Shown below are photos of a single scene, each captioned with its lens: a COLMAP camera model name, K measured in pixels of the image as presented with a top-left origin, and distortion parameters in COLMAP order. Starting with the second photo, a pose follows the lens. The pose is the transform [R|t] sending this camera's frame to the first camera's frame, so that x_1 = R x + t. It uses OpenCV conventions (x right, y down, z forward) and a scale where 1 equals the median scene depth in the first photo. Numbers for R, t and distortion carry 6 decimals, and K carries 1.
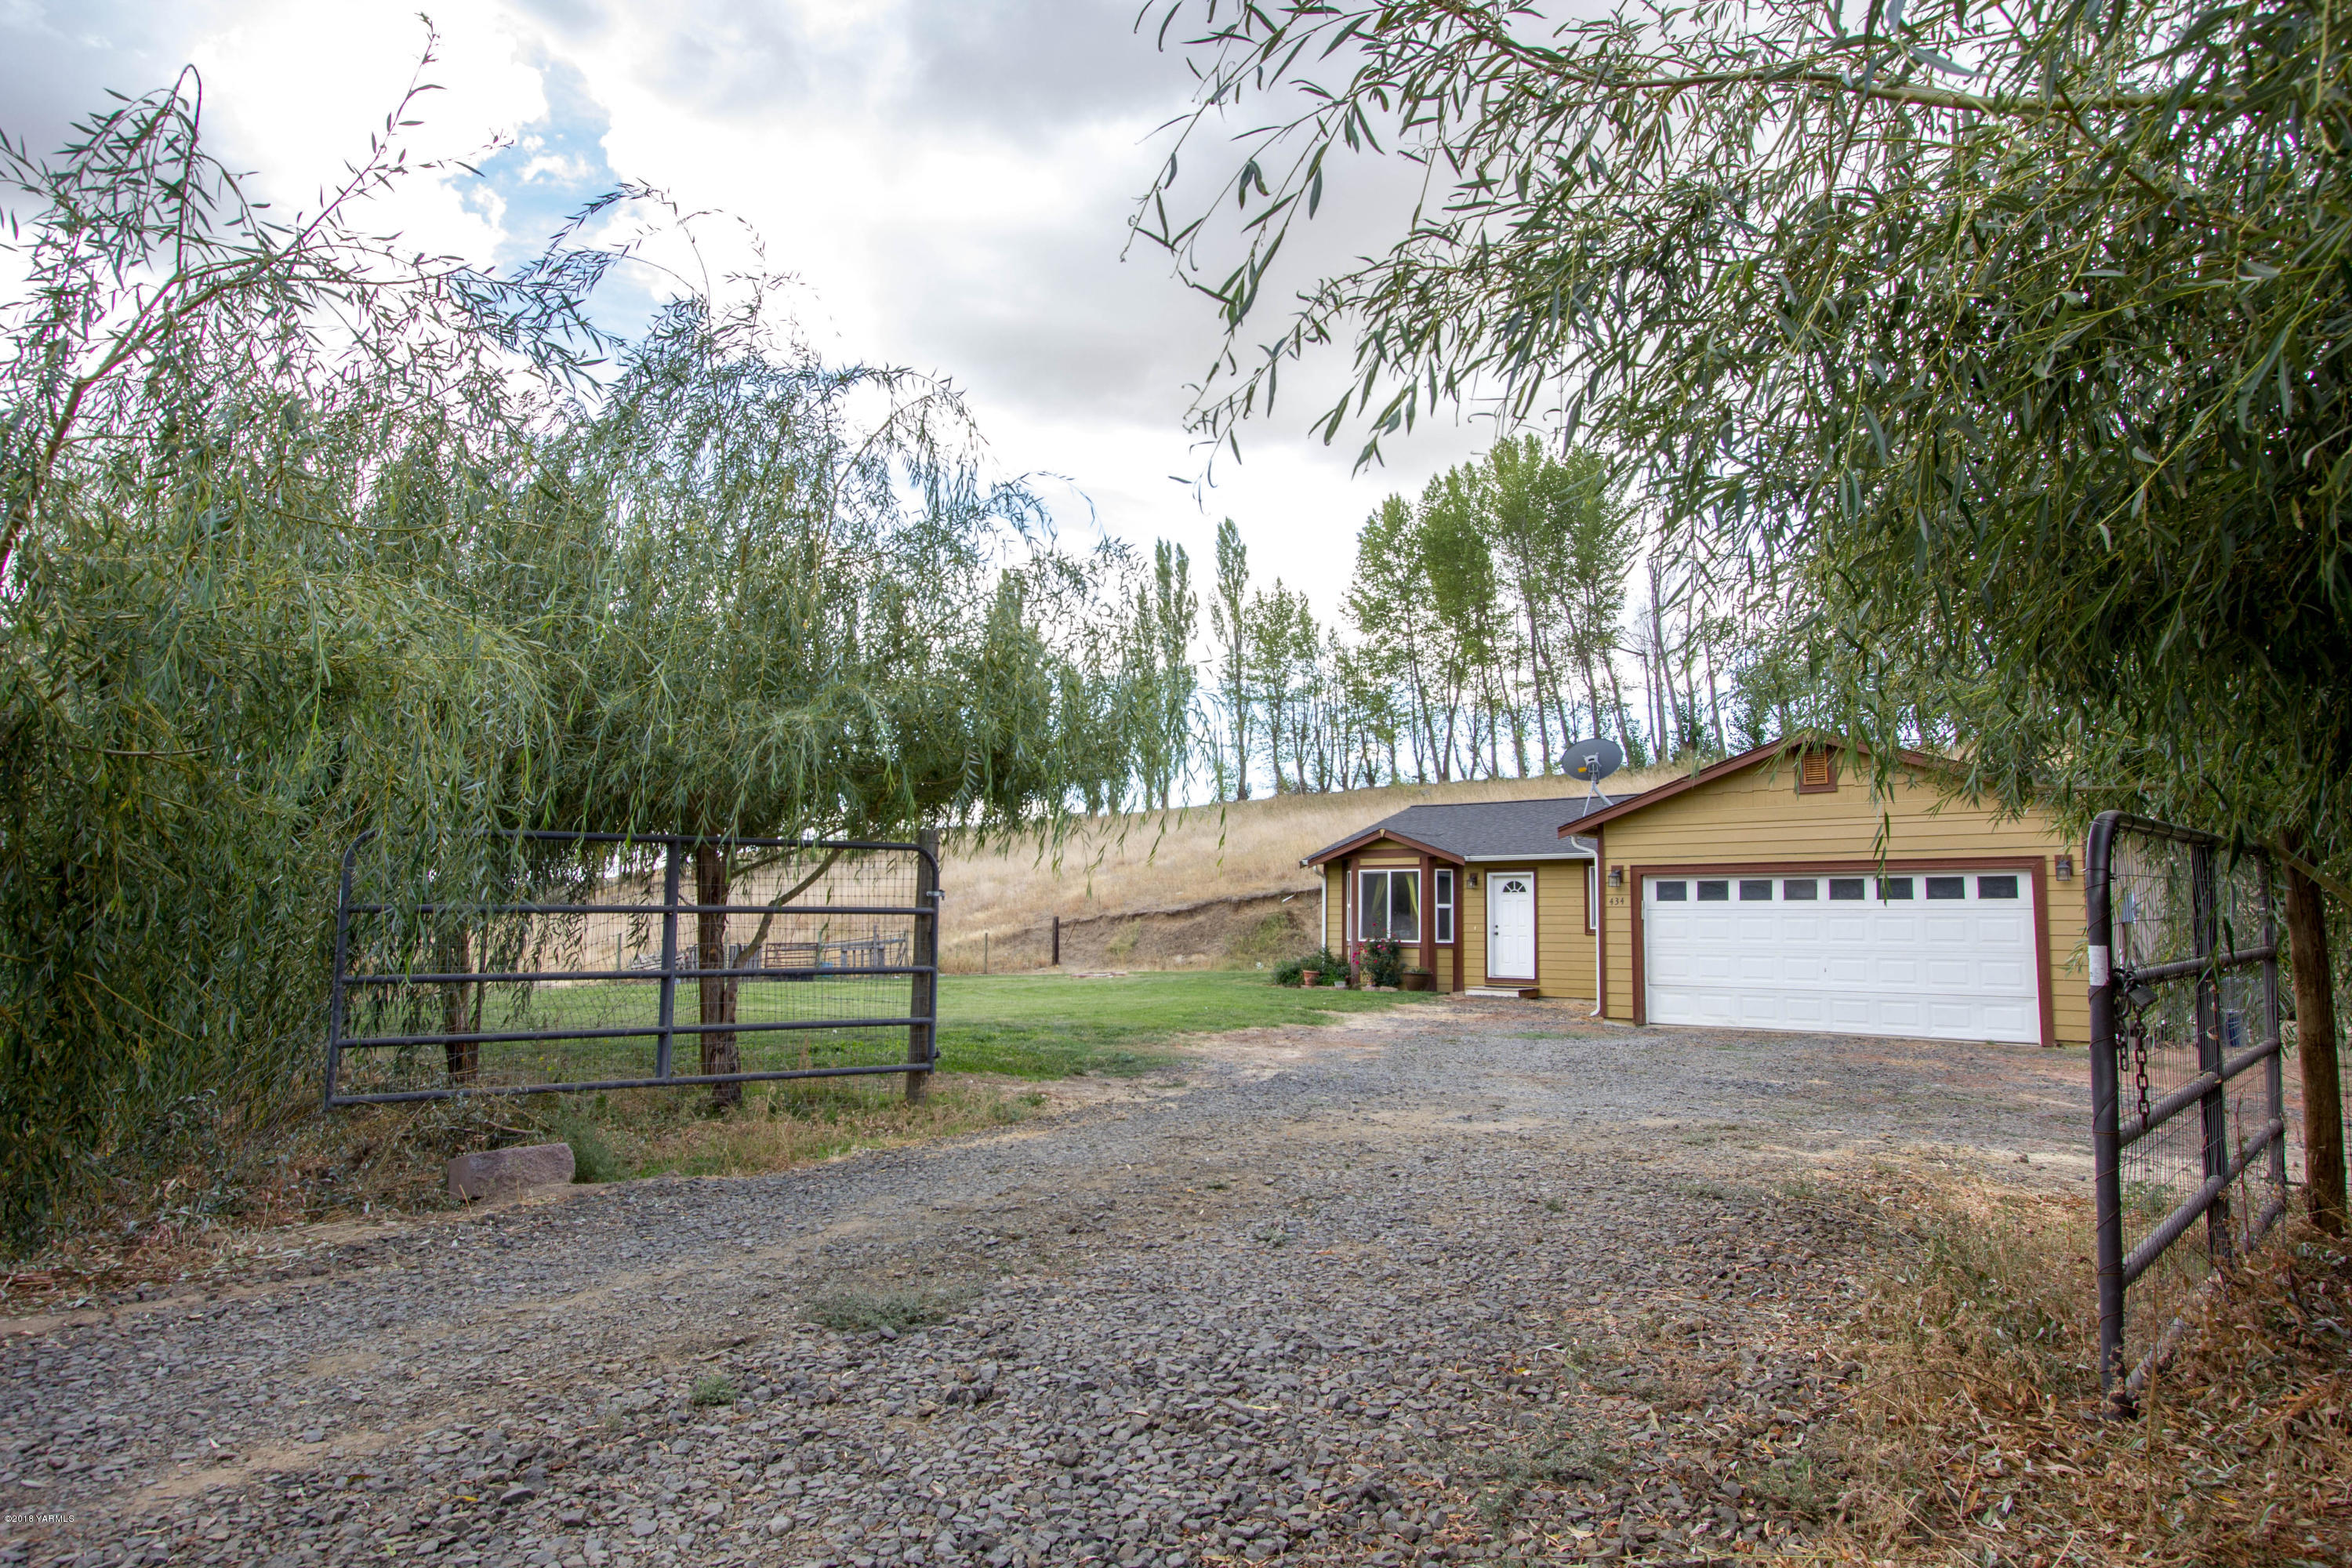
lens RADIAL K [[1397.4, 0, 1162.6], [0, 1397.4, 785.5], [0, 0, 1]] dist [-0.006196, 0.004175]
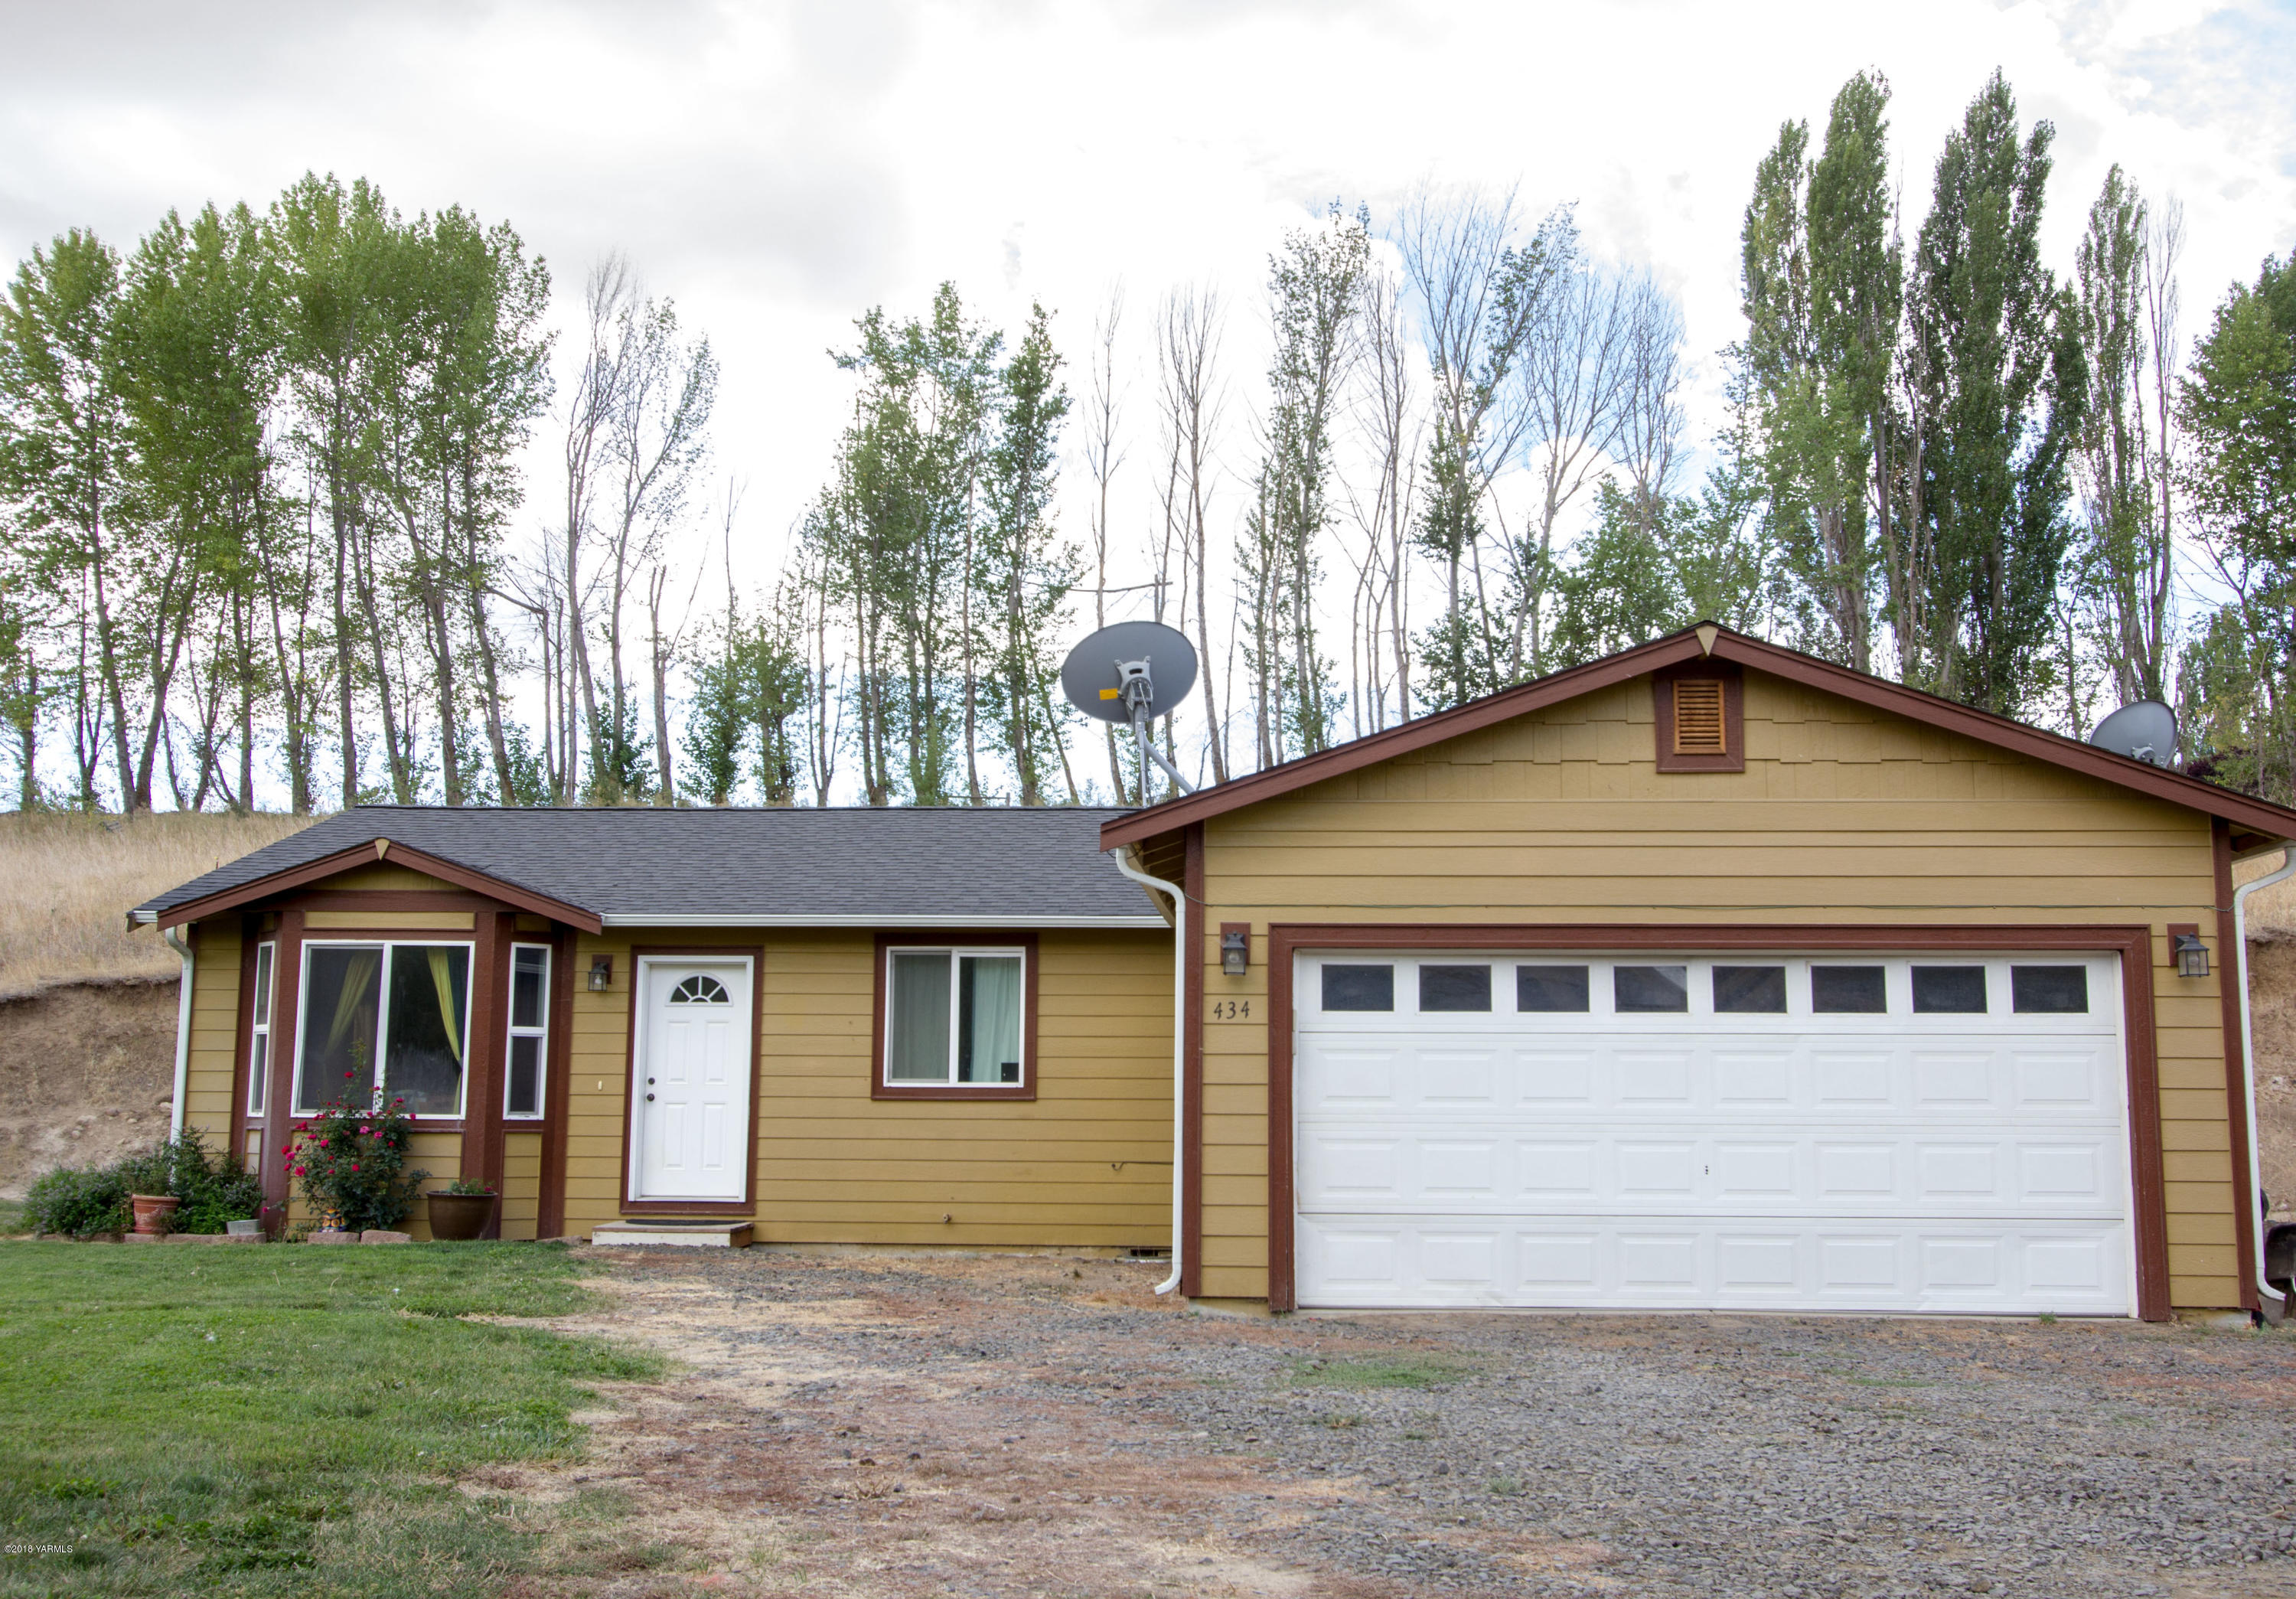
lens RADIAL K [[2330.0, 0, 1167.6], [0, 2330.0, 800.0], [0, 0, 1]] dist [-0.001384, 0.000000]
pose [[0.786196, 0.079424, 0.612852, -0.046110], [-0.061840, 0.996840, -0.049858, 0.023033], [-0.614876, 0.001299, 0.788623, 0.191699]]
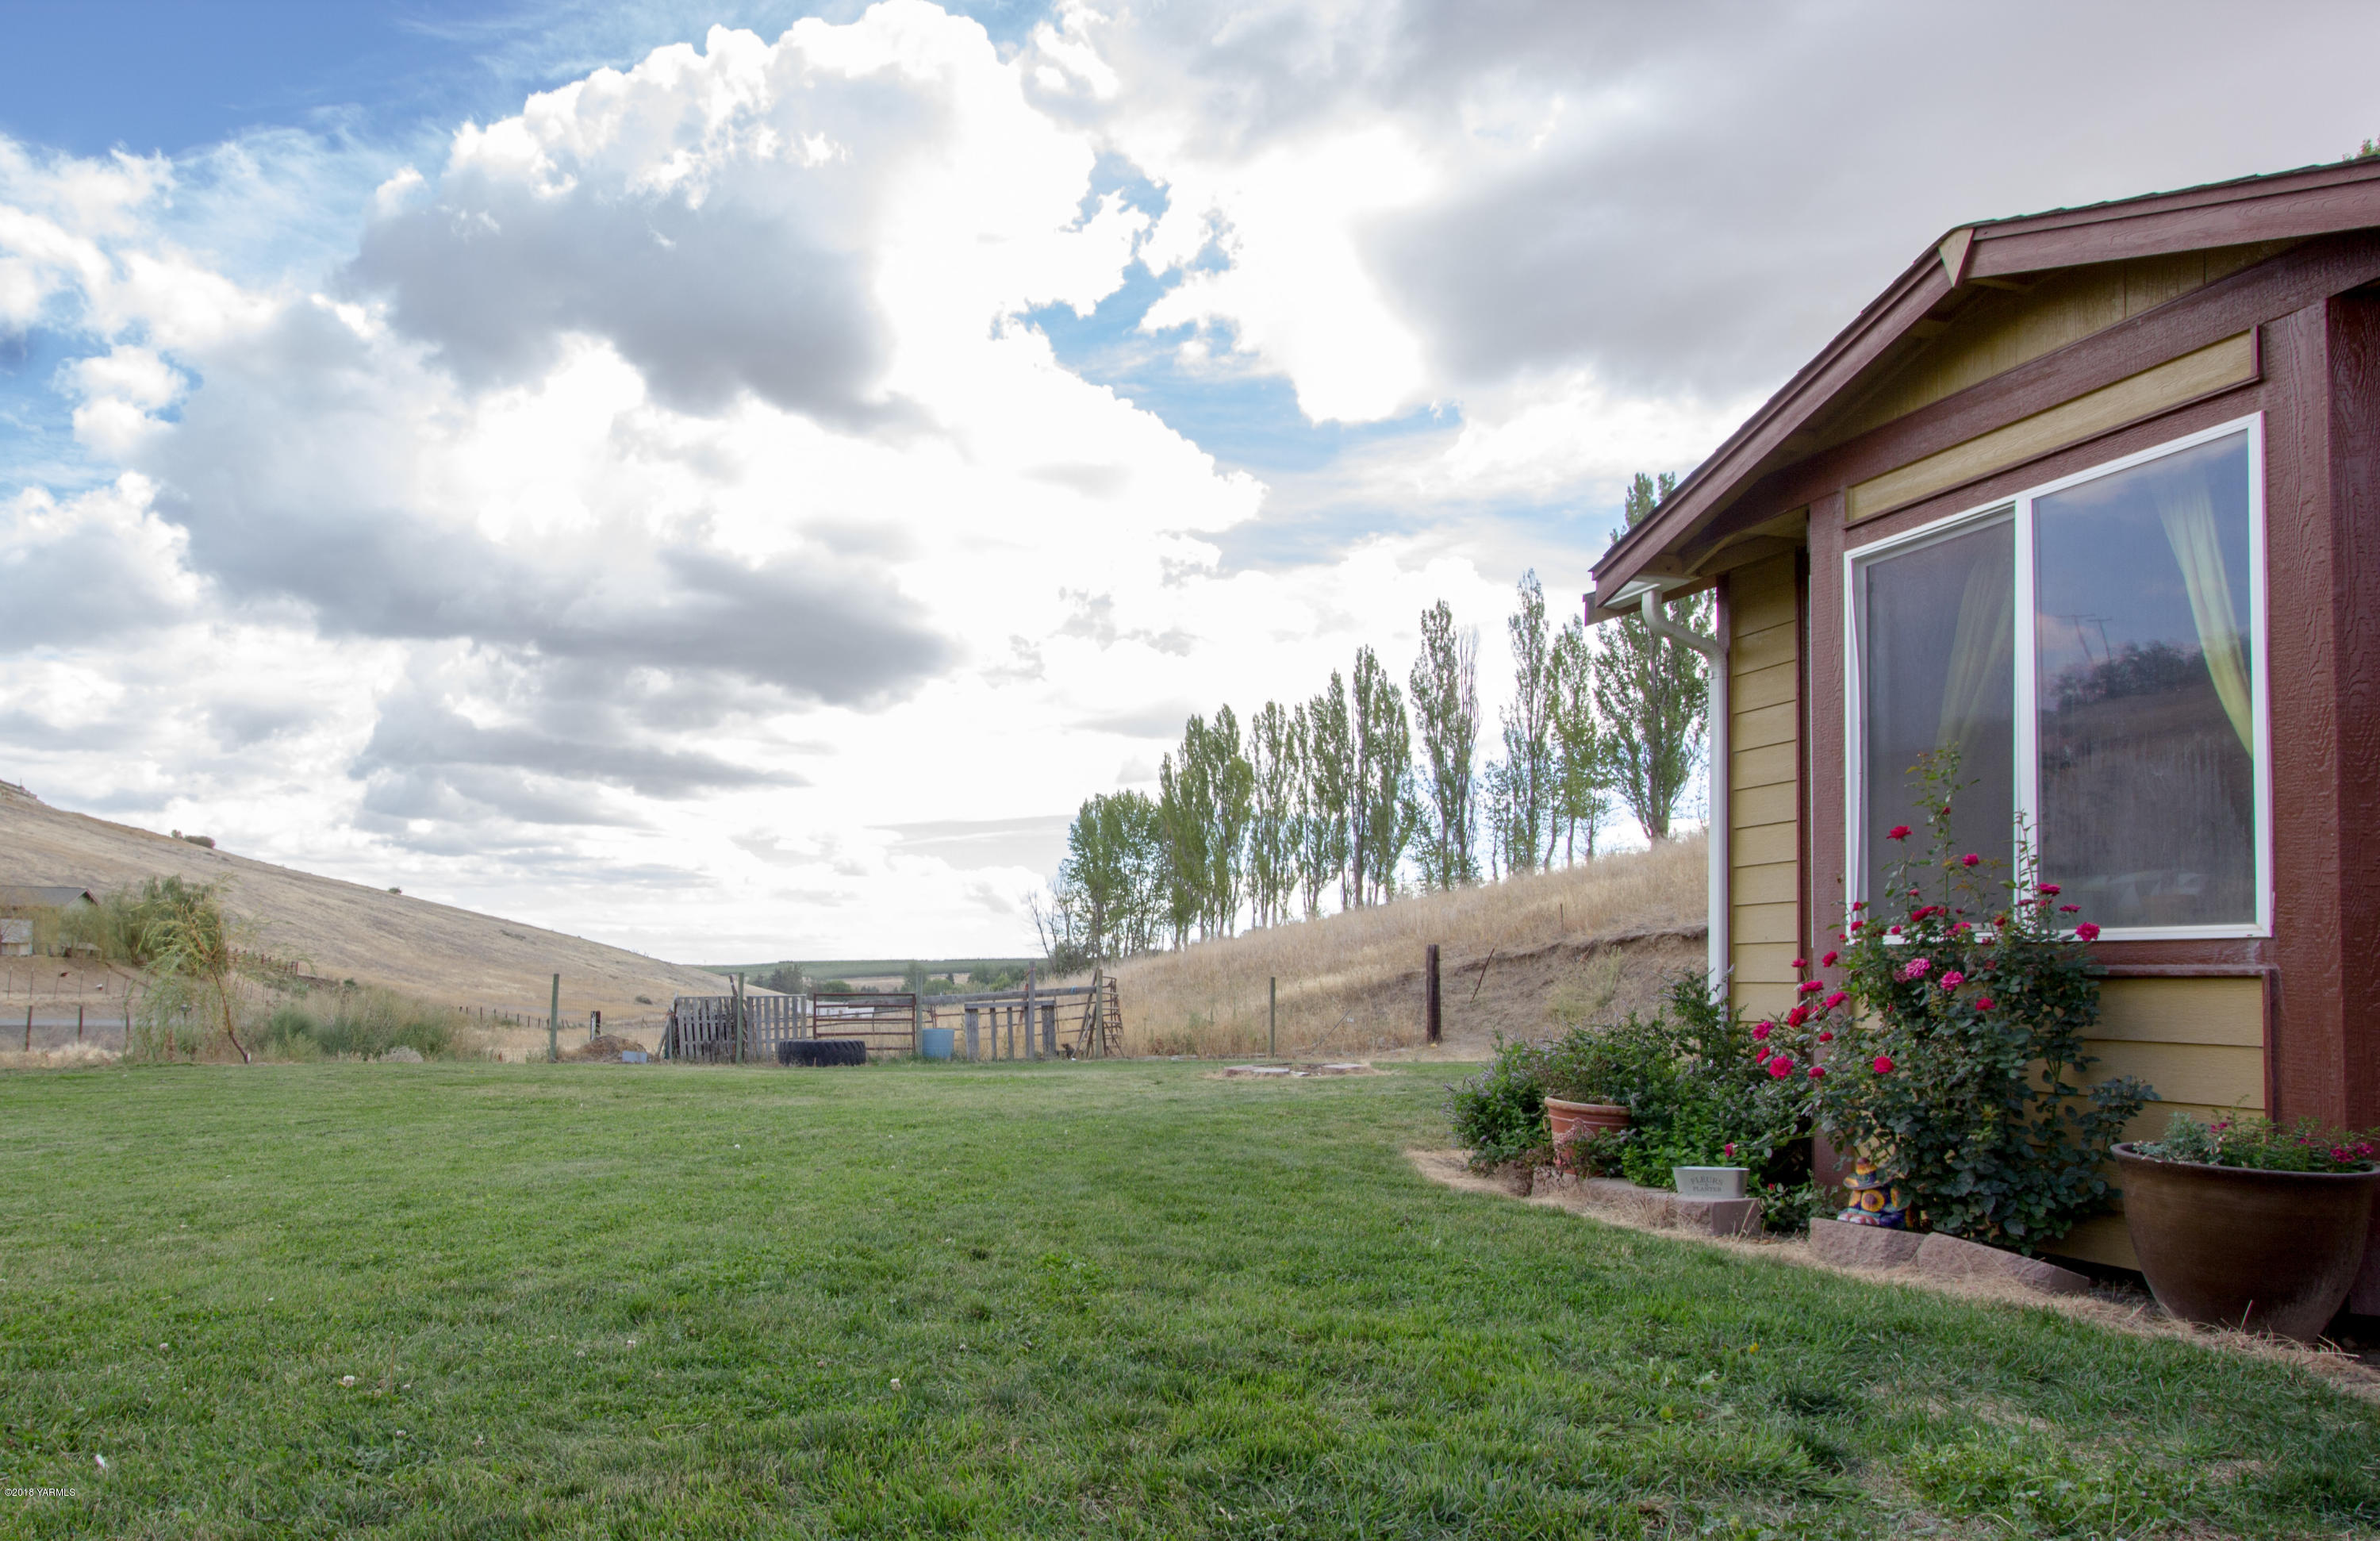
lens RADIAL K [[1502.3, 0, 986.5], [0, 1502.3, 943.8], [0, 0, 1]] dist [-0.008400, -0.006328]
pose [[0.824292, -0.012807, -0.566020, 0.094041], [0.050507, 0.997421, 0.050985, 0.057018], [0.563908, -0.070615, 0.822813, 0.465660]]
